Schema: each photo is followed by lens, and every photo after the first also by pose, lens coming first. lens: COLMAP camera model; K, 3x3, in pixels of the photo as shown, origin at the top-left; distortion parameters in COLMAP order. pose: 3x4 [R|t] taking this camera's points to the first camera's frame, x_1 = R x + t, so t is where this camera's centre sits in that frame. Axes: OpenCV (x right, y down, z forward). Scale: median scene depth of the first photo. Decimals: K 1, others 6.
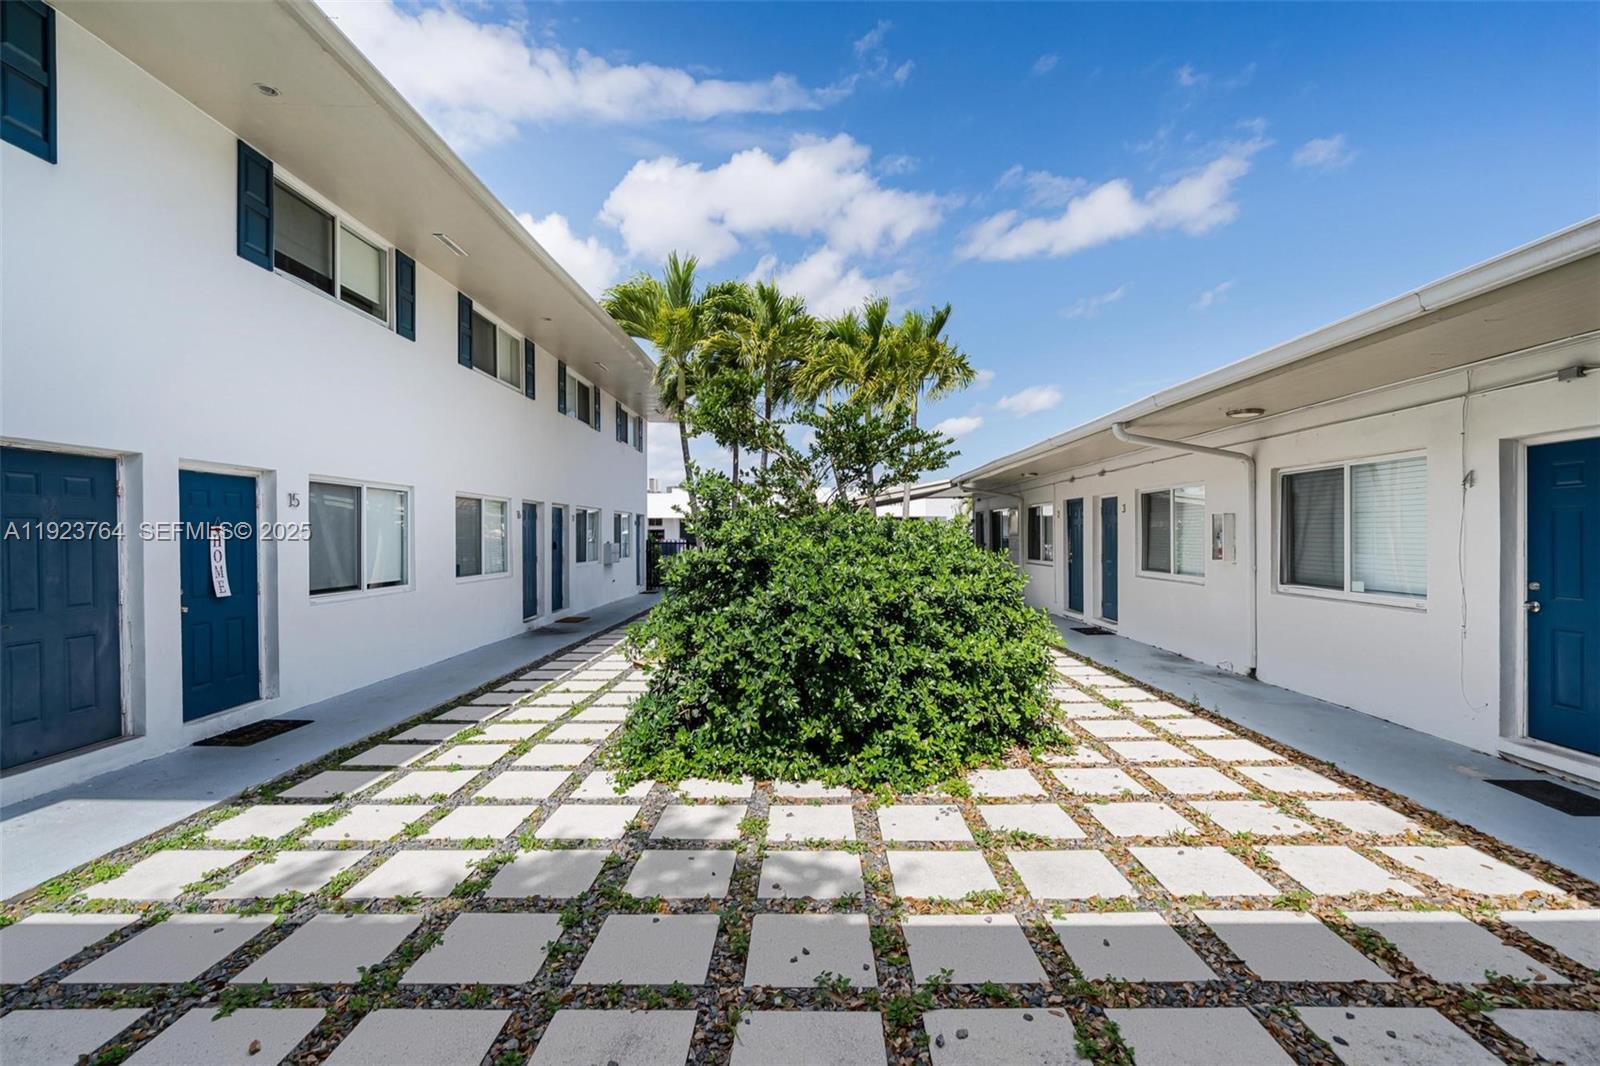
lens RADIAL K [[731.9, 0, 800.6], [0, 731.9, 508.7], [0, 0, 1]] dist [-0.000049, 0.001553]
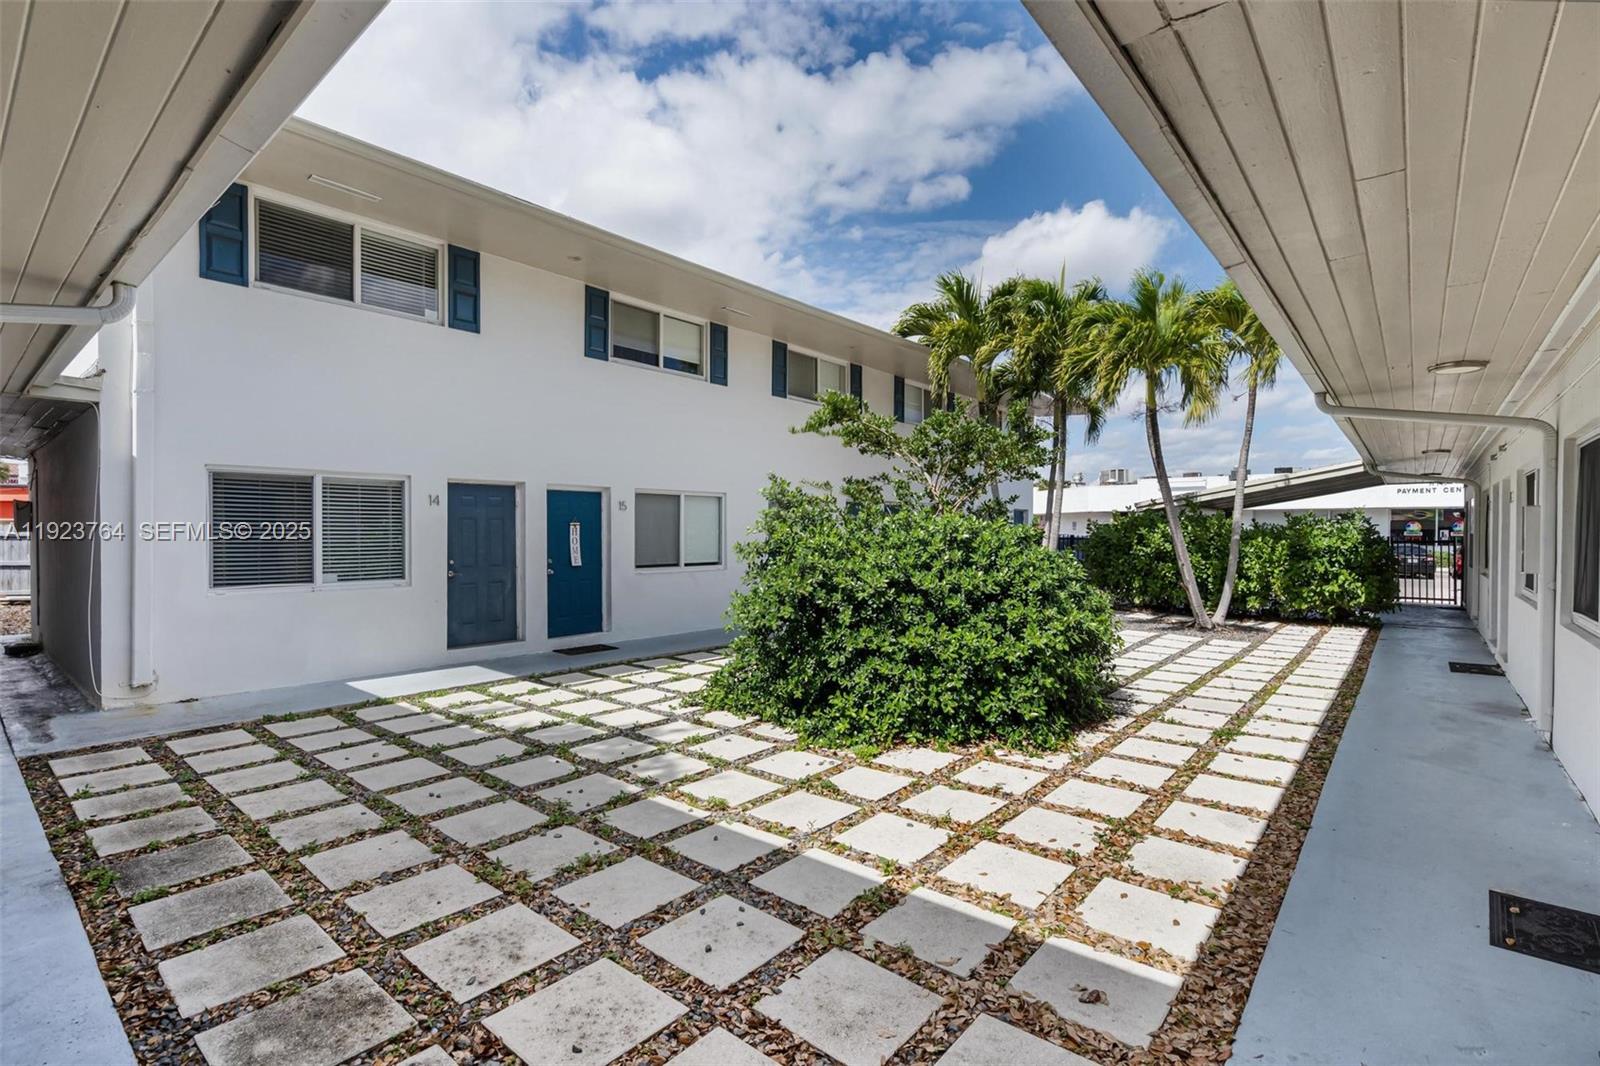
lens RADIAL K [[731.9, 0, 793.1], [0, 731.9, 531.8], [0, 0, 1]] dist [-0.000049, 0.001553]
pose [[0.773002, 0.009339, -0.634335, 0.864822], [0.019918, 0.999041, 0.038981, -0.019030], [0.634091, -0.042768, 0.772075, 0.036206]]
